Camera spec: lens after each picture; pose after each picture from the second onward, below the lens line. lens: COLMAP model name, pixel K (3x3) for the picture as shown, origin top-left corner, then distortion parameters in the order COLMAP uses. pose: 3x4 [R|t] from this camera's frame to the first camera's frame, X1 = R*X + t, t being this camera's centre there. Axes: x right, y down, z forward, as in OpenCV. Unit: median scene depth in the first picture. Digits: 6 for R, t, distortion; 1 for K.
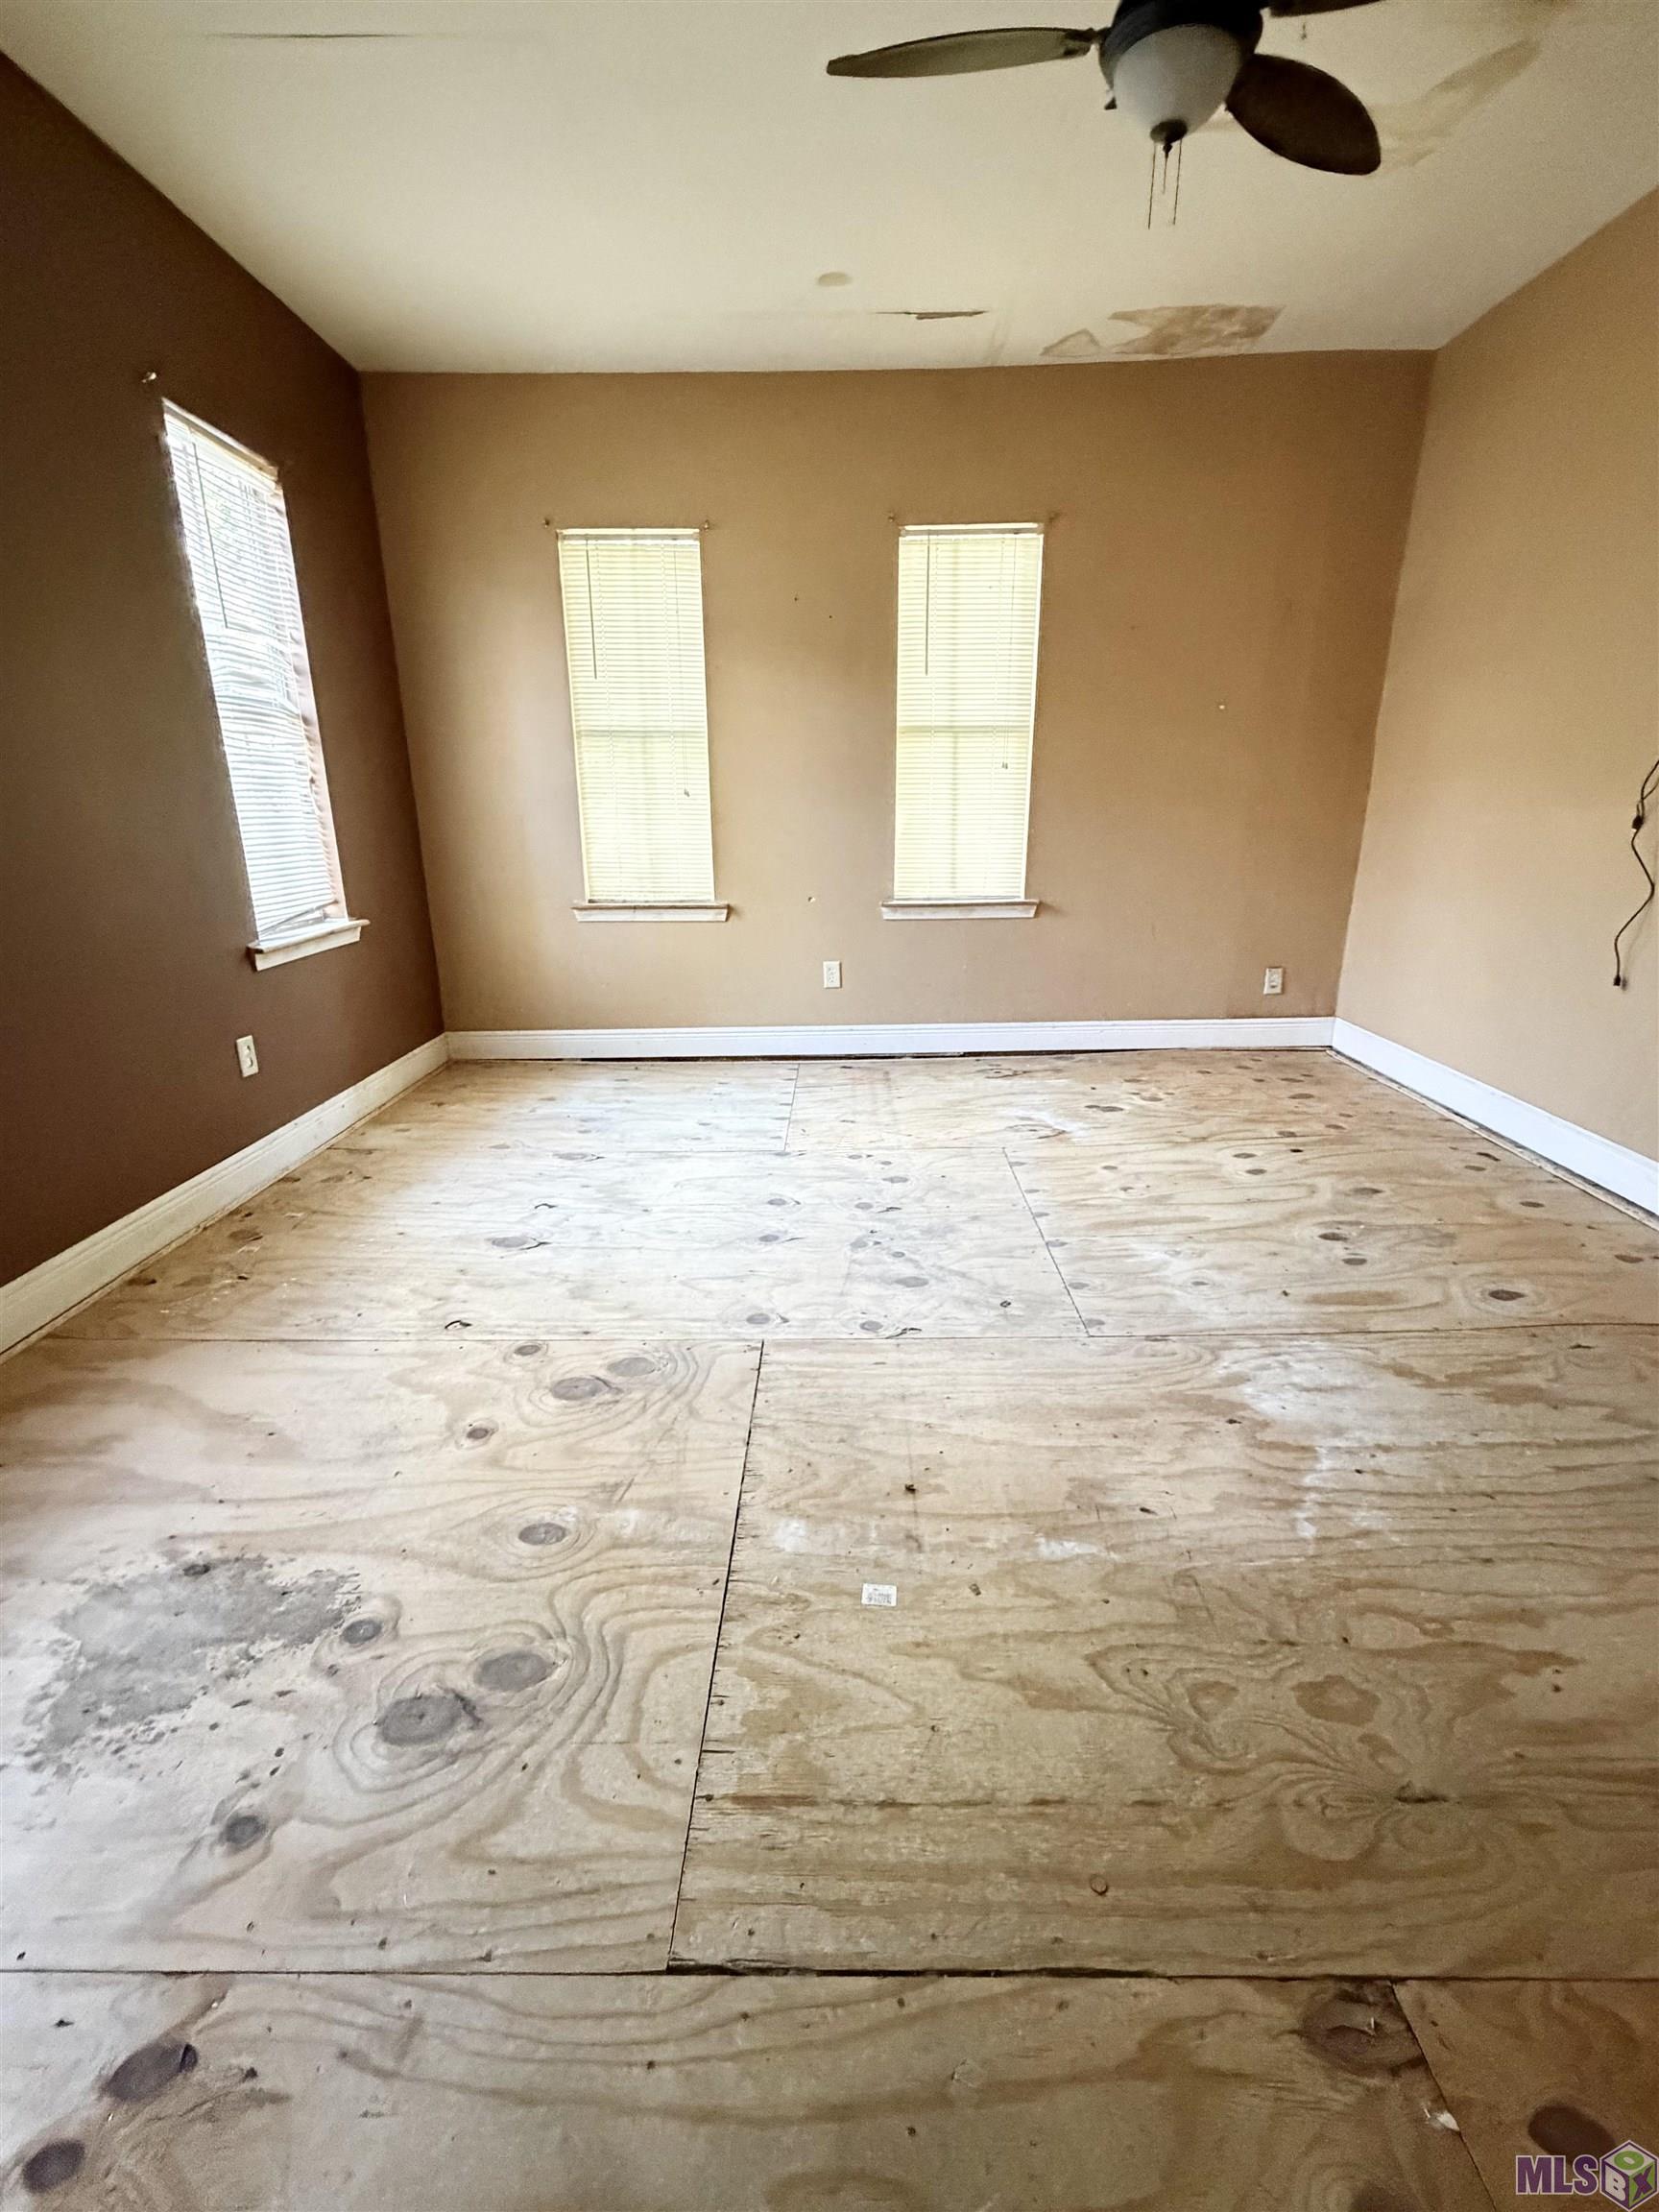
lens RADIAL K [[889.3, 0, 825.6], [0, 889.3, 1102.3], [0, 0, 1]] dist [-0.001615, 0.000061]
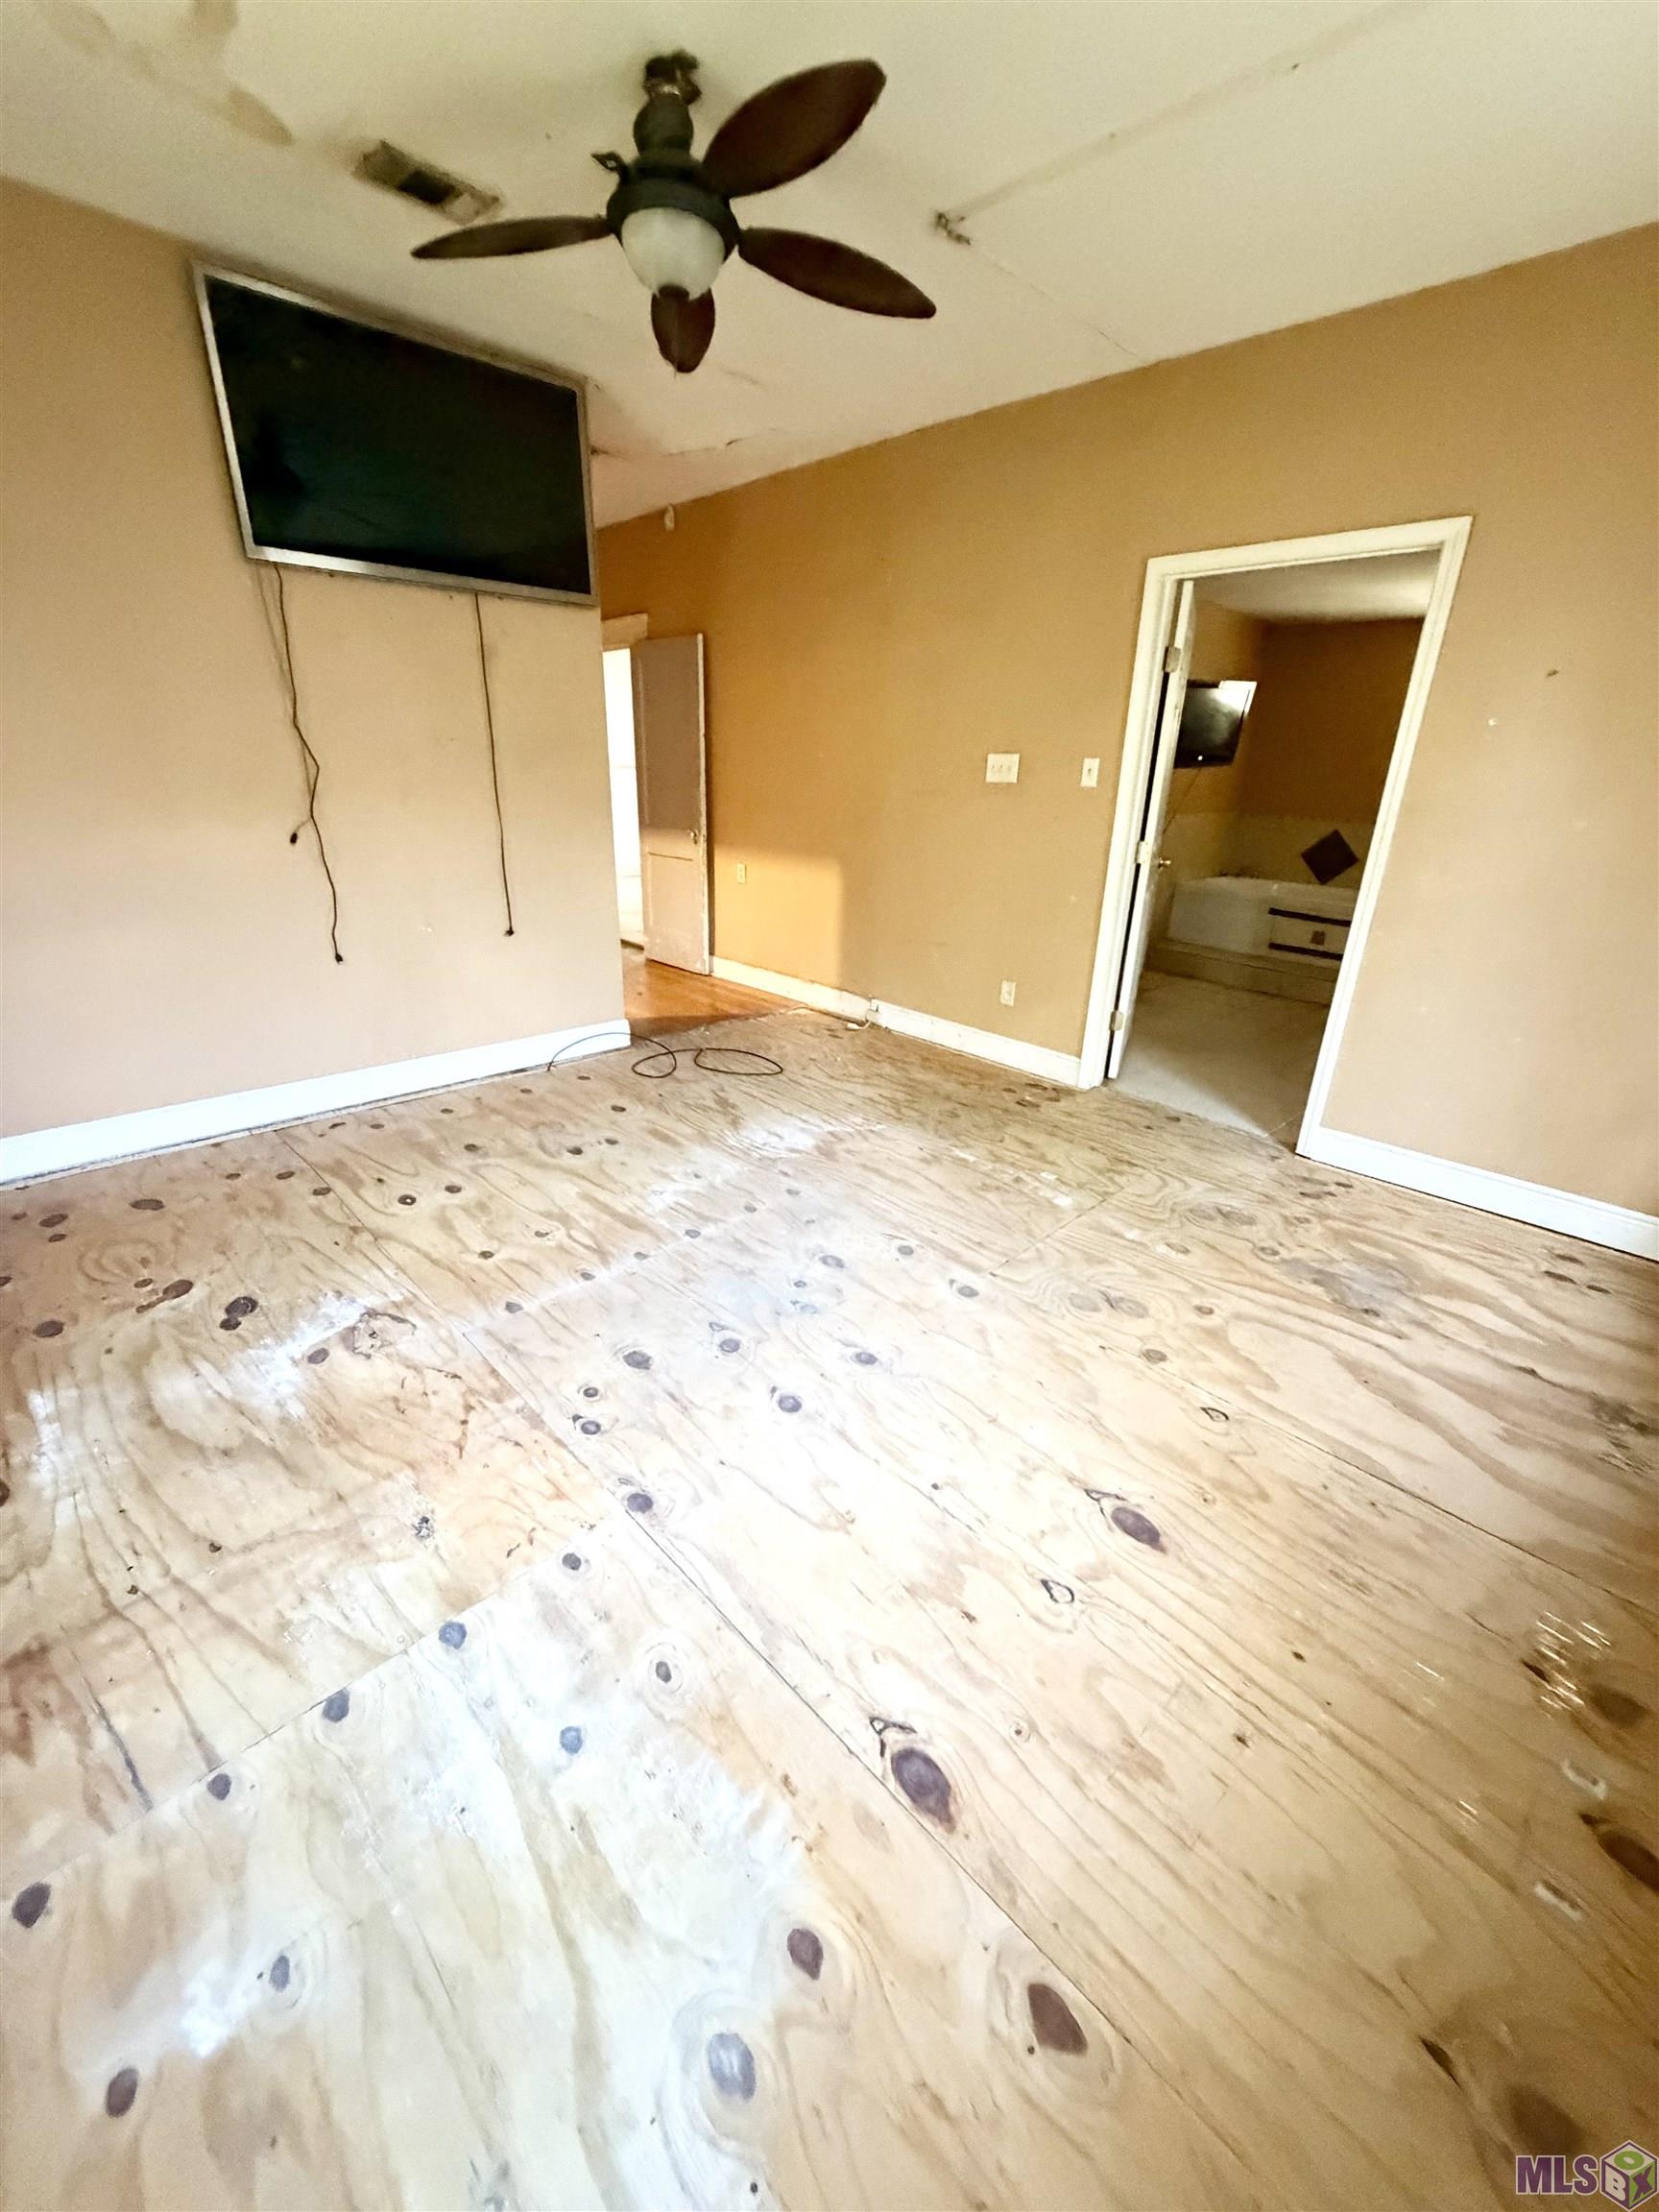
lens RADIAL K [[889.3, 0, 826.8], [0, 889.3, 1103.4], [0, 0, 1]] dist [-0.001615, 0.000061]
pose [[-0.701480, -0.267682, 0.660509, -0.582655], [0.209814, 0.808146, 0.550343, -0.579623], [-0.681105, 0.524639, -0.510735, 1.404114]]
